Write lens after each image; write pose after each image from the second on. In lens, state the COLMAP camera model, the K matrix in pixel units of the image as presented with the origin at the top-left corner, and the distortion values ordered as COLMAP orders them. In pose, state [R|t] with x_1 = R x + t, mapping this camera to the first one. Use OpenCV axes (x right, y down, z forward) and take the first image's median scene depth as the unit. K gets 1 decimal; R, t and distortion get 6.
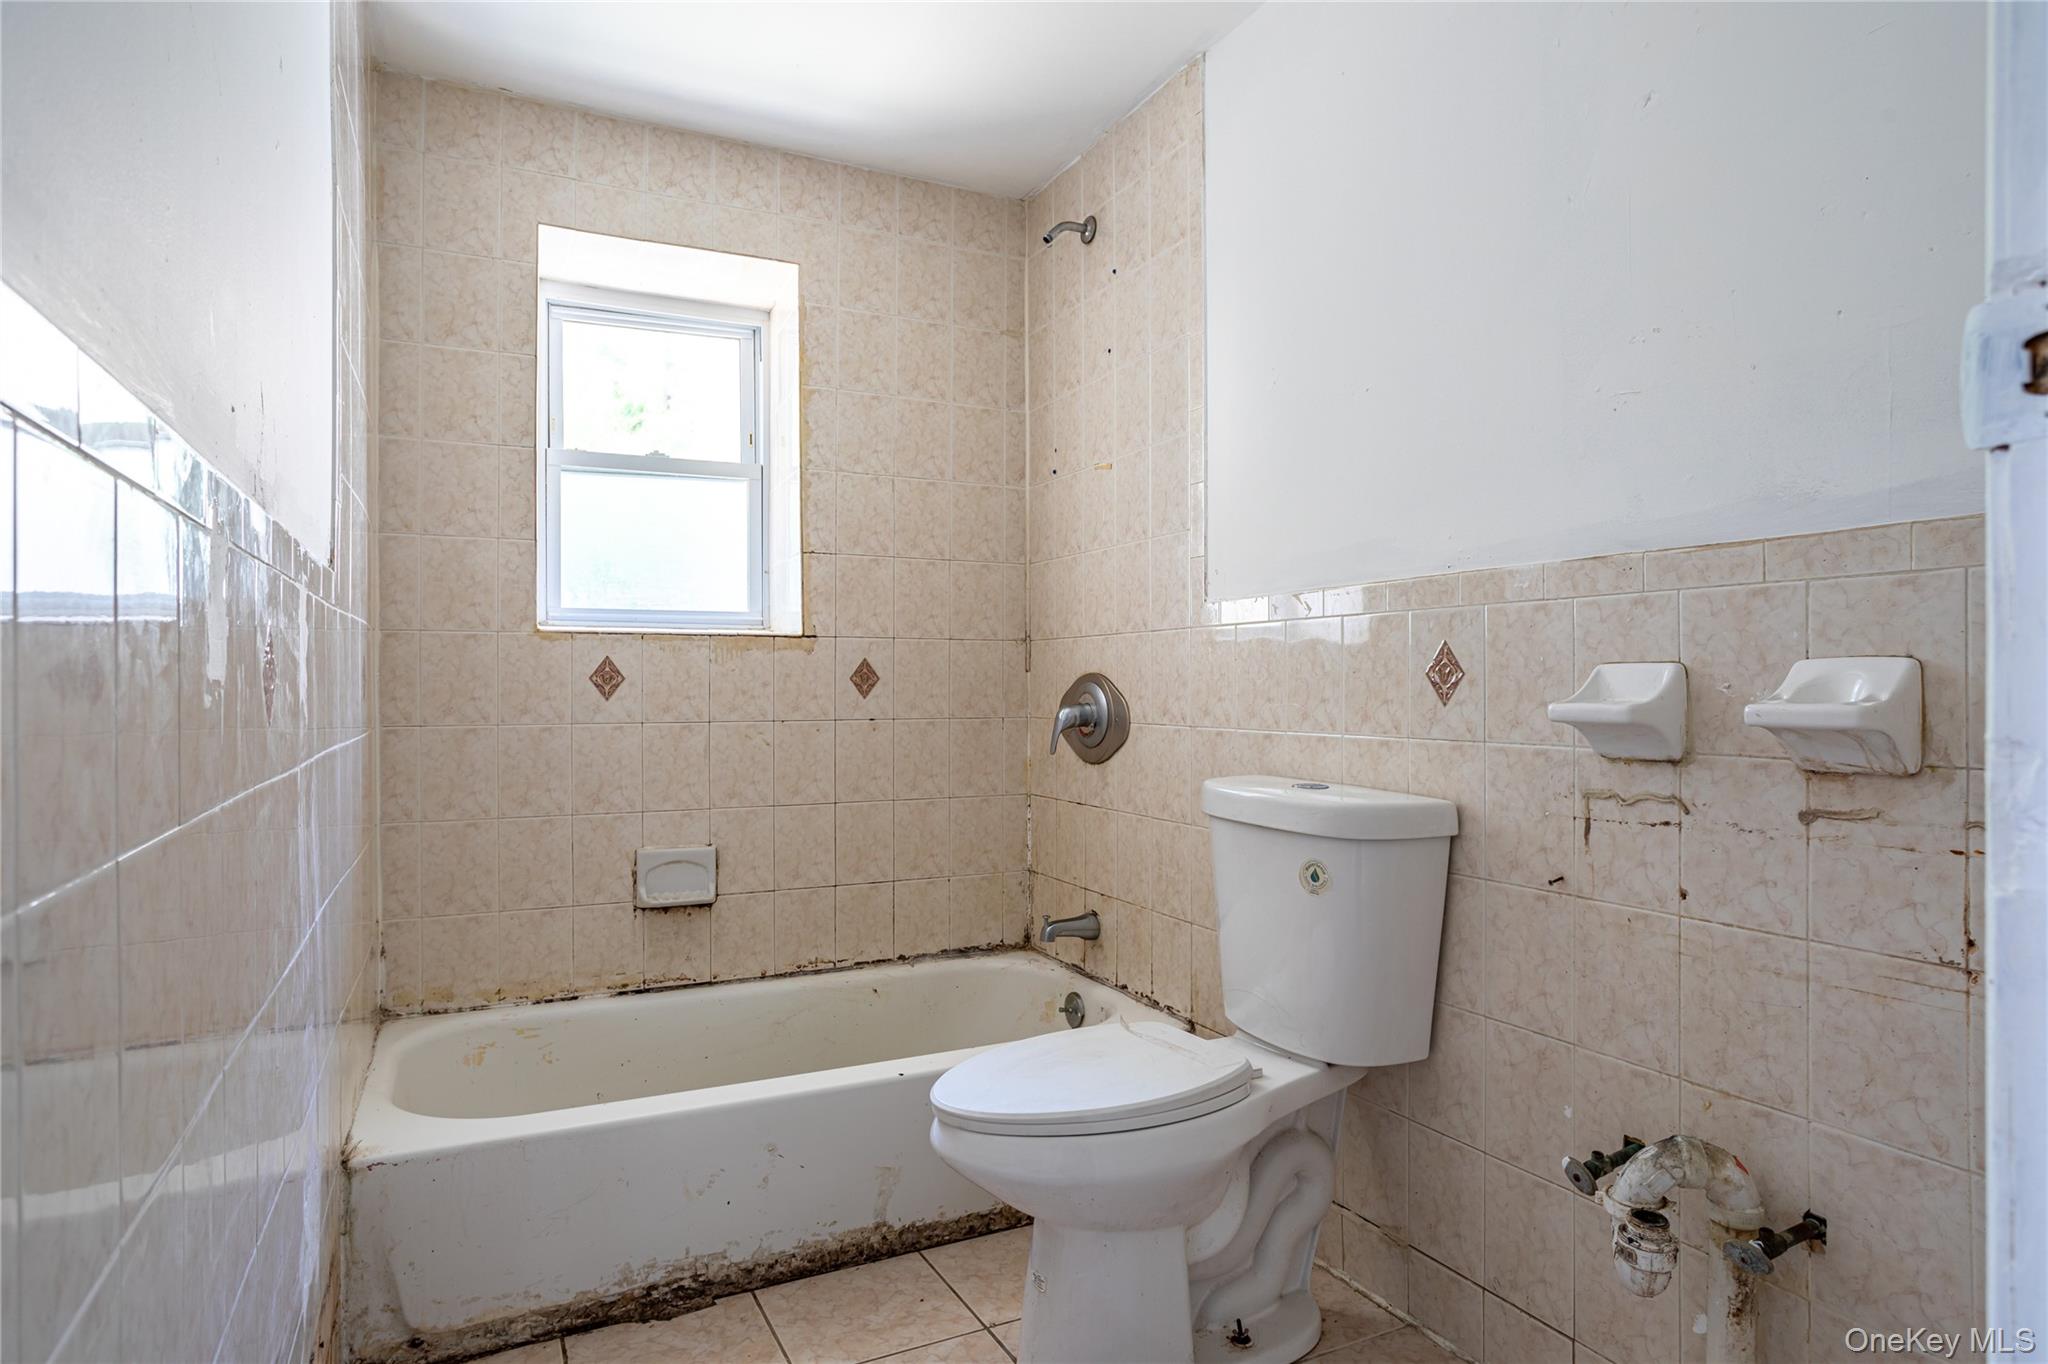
lens RADIAL K [[1135.0, 0, 1024.0], [0, 1135.0, 682.0], [0, 0, 1]] dist [-0.024748, 0.001393]
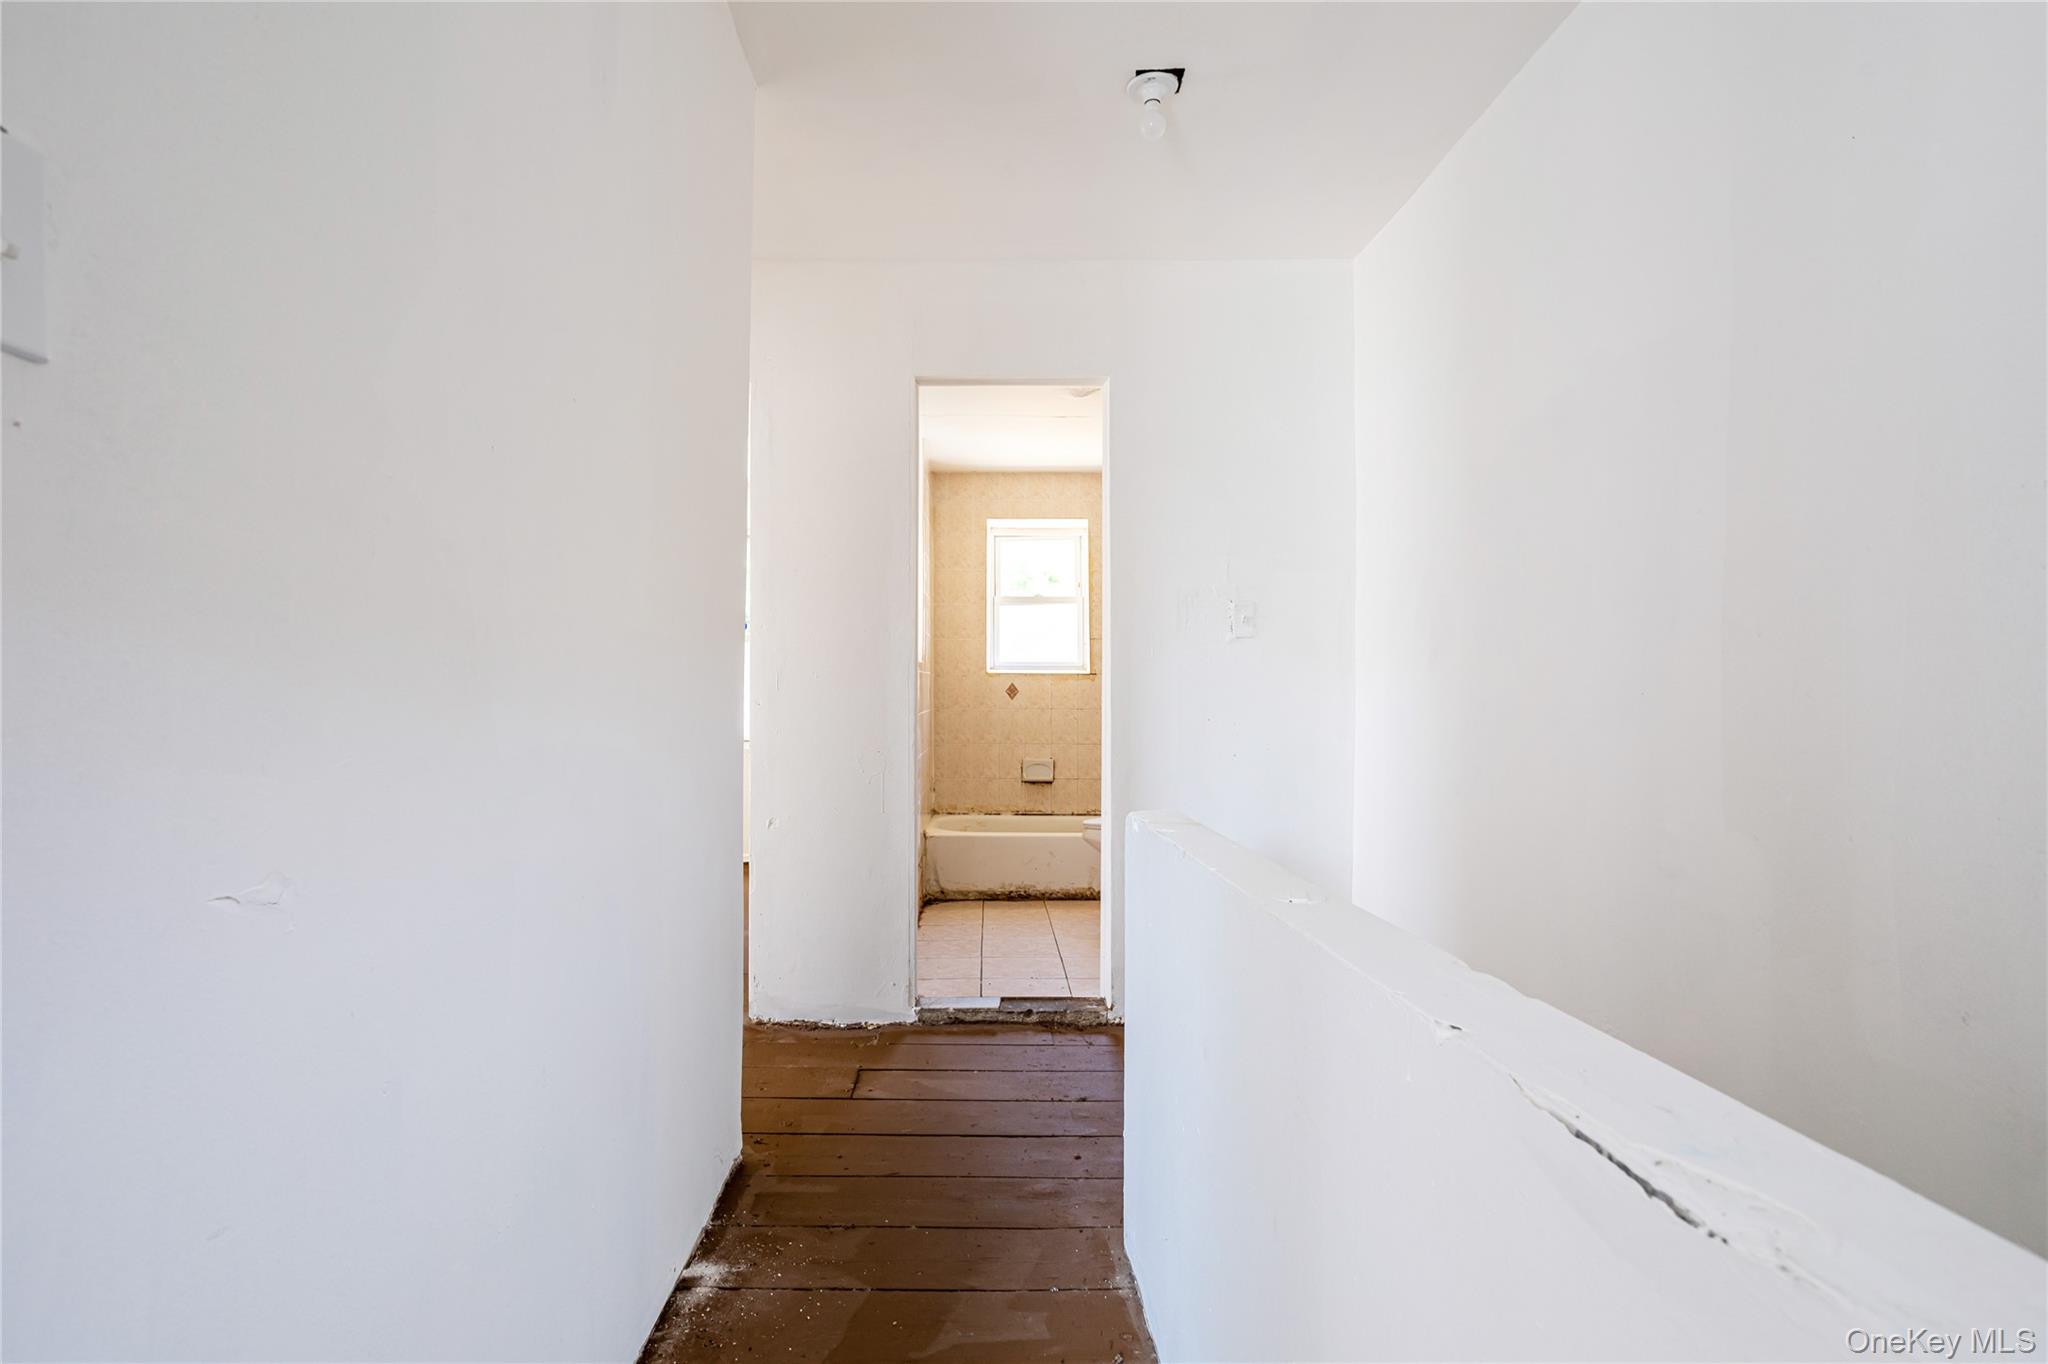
lens RADIAL K [[1013.3, 0, 1029.2], [0, 1013.3, 684.8], [0, 0, 1]] dist [-0.049128, 0.035772]
pose [[0.912927, 0.003954, -0.408104, 0.625161], [-0.002925, 0.999991, 0.003146, -0.025969], [0.408112, -0.001678, 0.912930, -1.118815]]
